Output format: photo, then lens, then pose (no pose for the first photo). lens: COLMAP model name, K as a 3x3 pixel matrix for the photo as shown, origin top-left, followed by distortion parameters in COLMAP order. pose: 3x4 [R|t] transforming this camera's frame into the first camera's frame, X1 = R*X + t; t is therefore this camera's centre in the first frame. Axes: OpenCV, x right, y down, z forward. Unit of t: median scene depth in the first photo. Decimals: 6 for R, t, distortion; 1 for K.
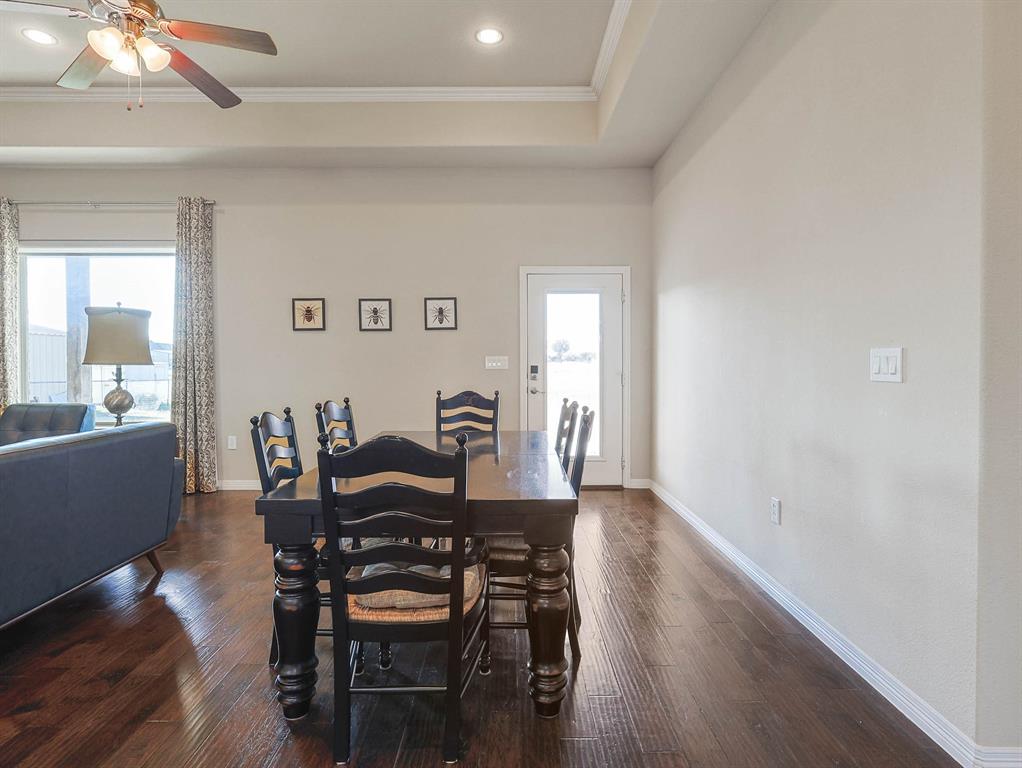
lens RADIAL K [[571.6, 0, 532.6], [0, 571.6, 370.4], [0, 0, 1]] dist [-0.001565, 0.000497]
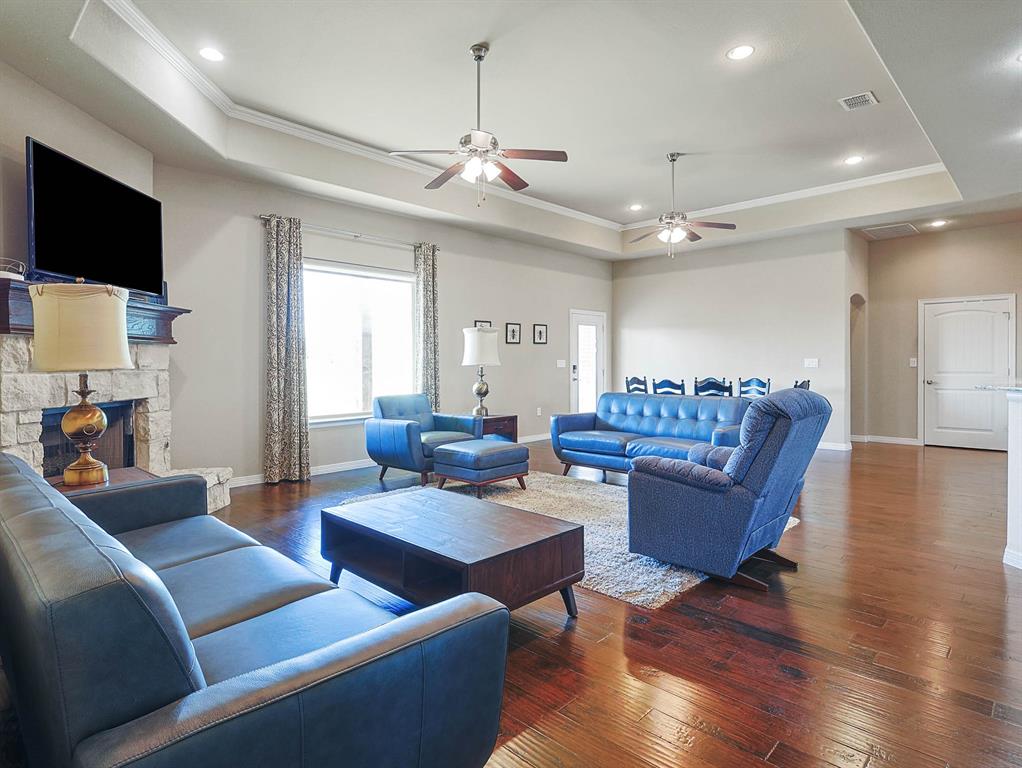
lens RADIAL K [[571.6, 0, 514.1], [0, 571.6, 377.6], [0, 0, 1]] dist [-0.001565, 0.000497]
pose [[0.701036, -0.018745, 0.712879, -1.390140], [0.020851, 0.999766, 0.005784, 0.014205], [-0.712821, 0.010809, 0.701263, -0.097665]]
